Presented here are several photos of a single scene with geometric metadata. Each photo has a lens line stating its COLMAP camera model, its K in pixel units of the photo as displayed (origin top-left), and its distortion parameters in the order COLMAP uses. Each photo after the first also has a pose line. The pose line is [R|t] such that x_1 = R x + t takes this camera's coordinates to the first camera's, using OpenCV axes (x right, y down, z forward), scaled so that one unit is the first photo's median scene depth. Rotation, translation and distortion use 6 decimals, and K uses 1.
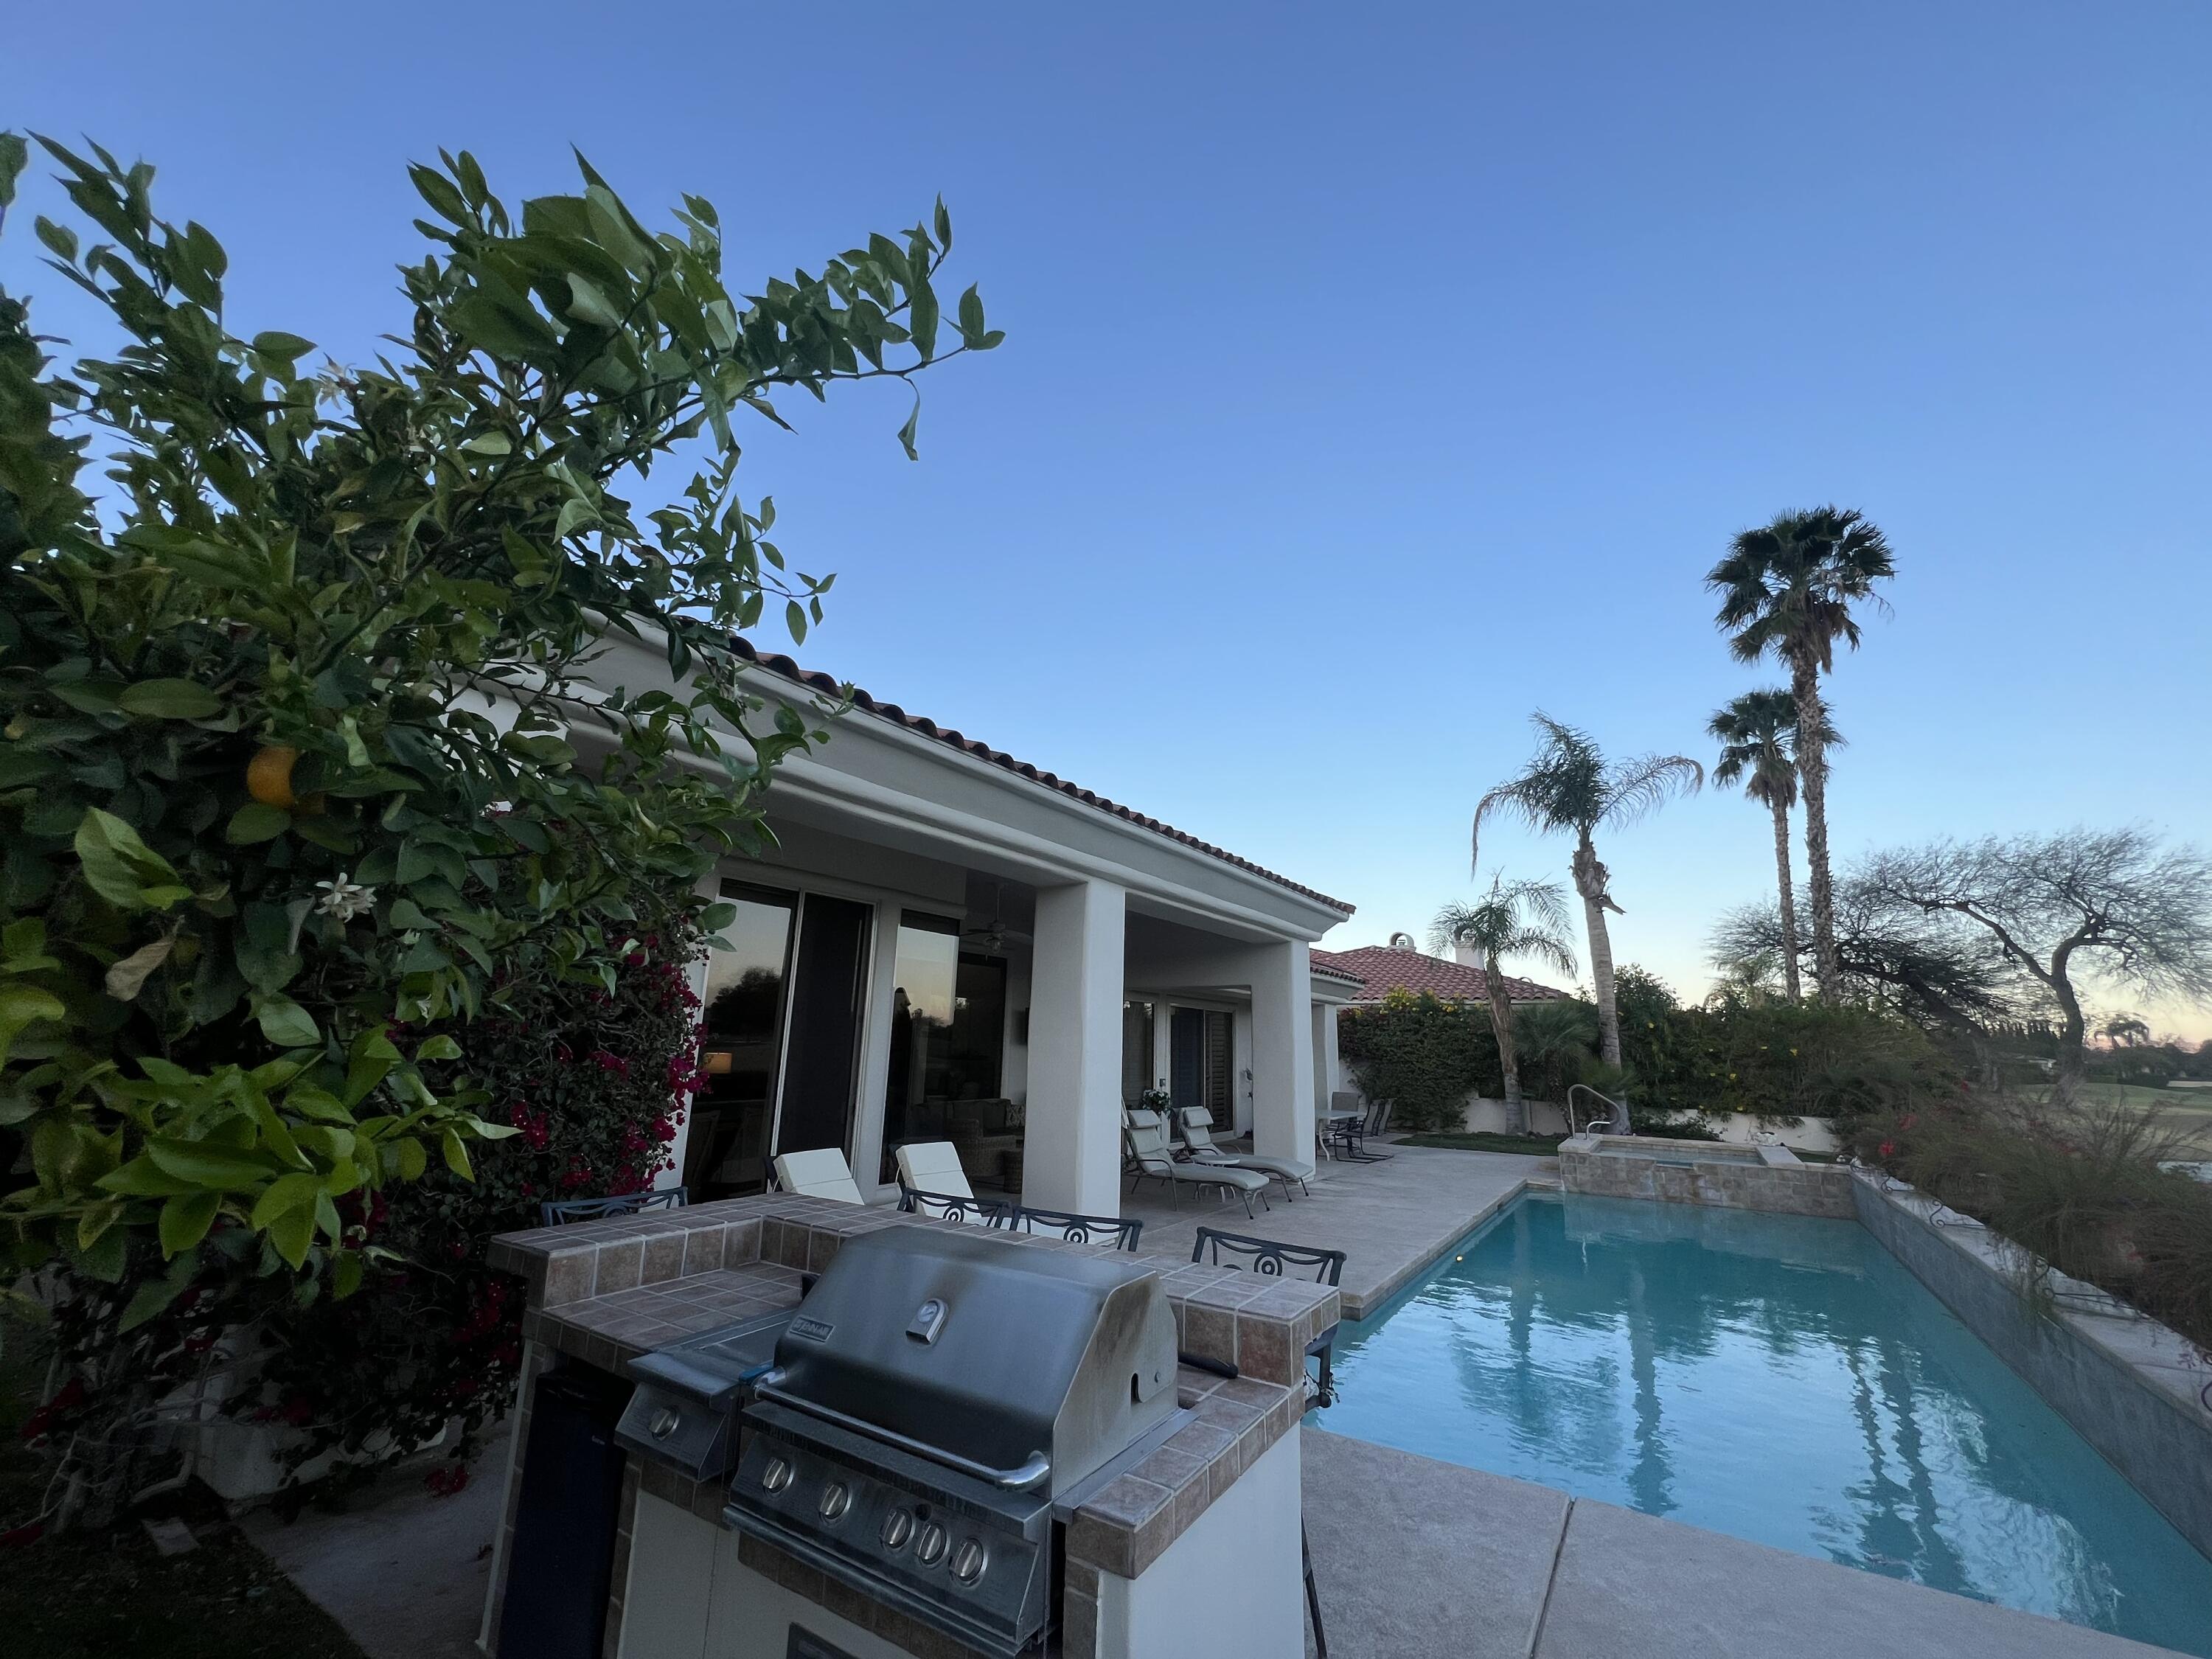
lens RADIAL K [[885.1, 0, 1104.7], [0, 885.1, 833.9], [0, 0, 1]] dist [-0.003399, 0.000566]
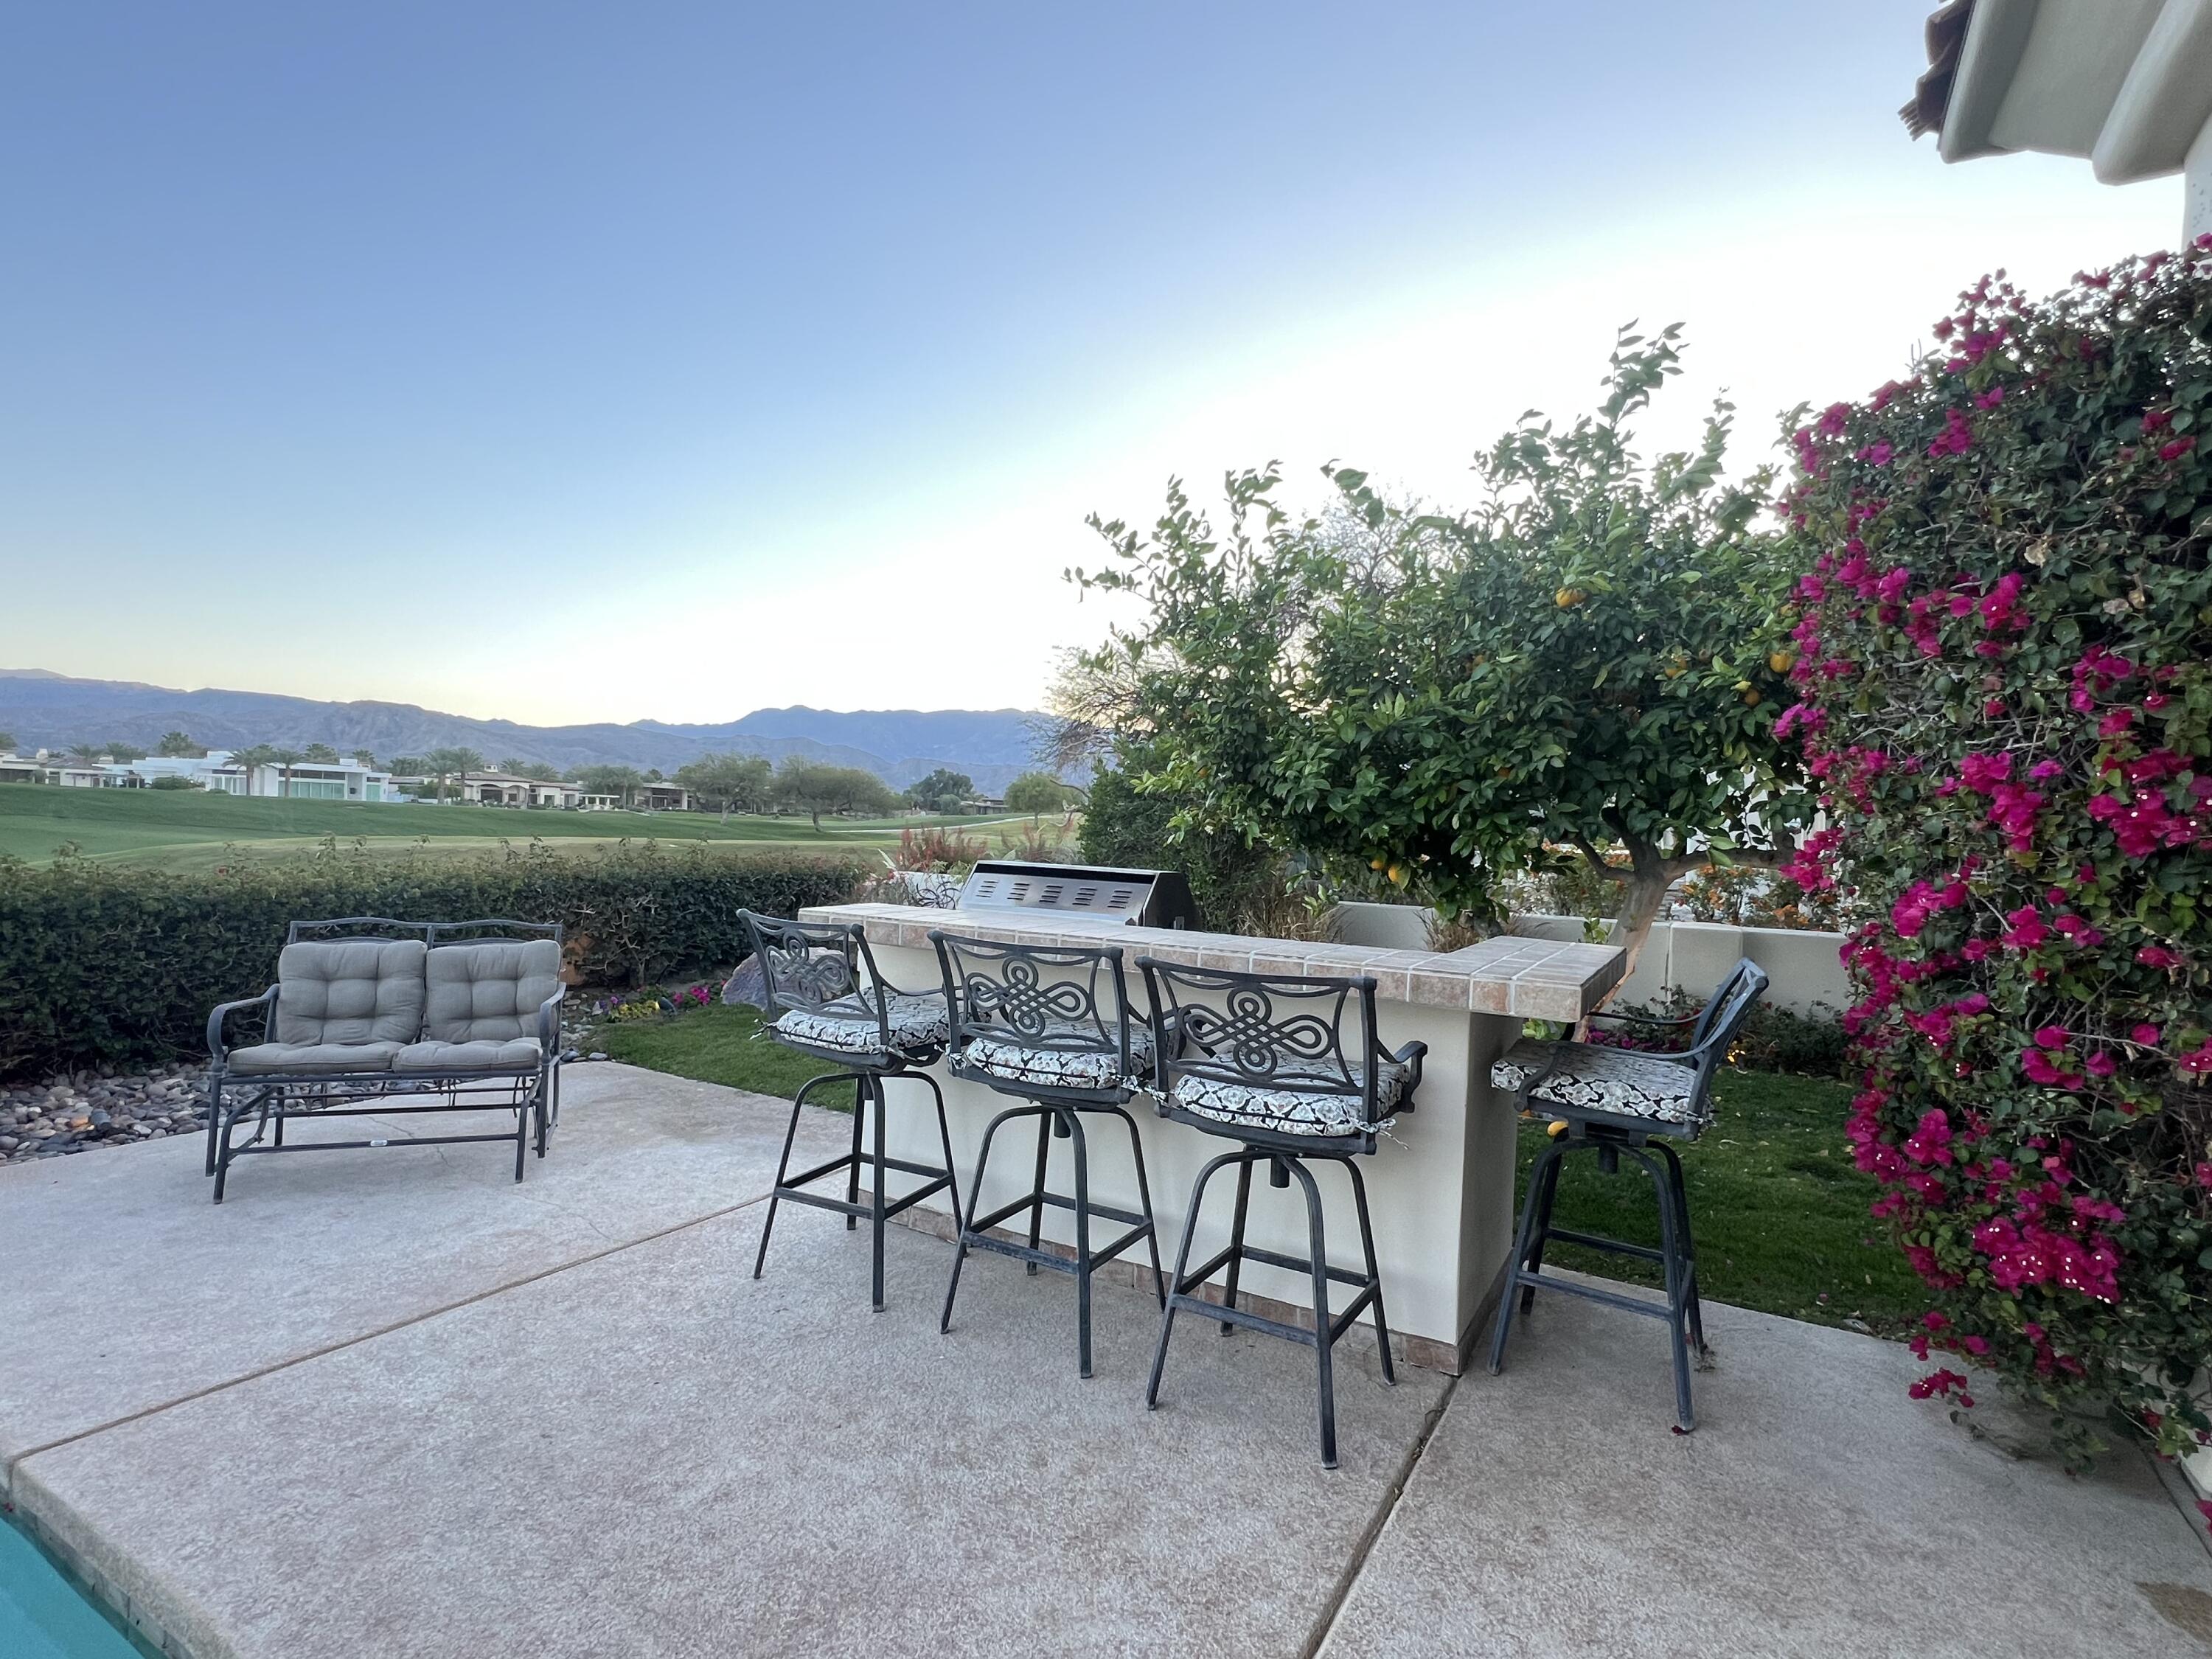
lens RADIAL K [[1087.0, 0, 1107.4], [0, 1087.0, 845.4], [0, 0, 1]] dist [-0.002311, -0.000647]
pose [[-0.997076, -0.062160, -0.044442, -0.011686], [-0.051577, 0.976598, -0.208797, 0.111682], [0.056381, -0.205894, -0.976949, 0.385391]]
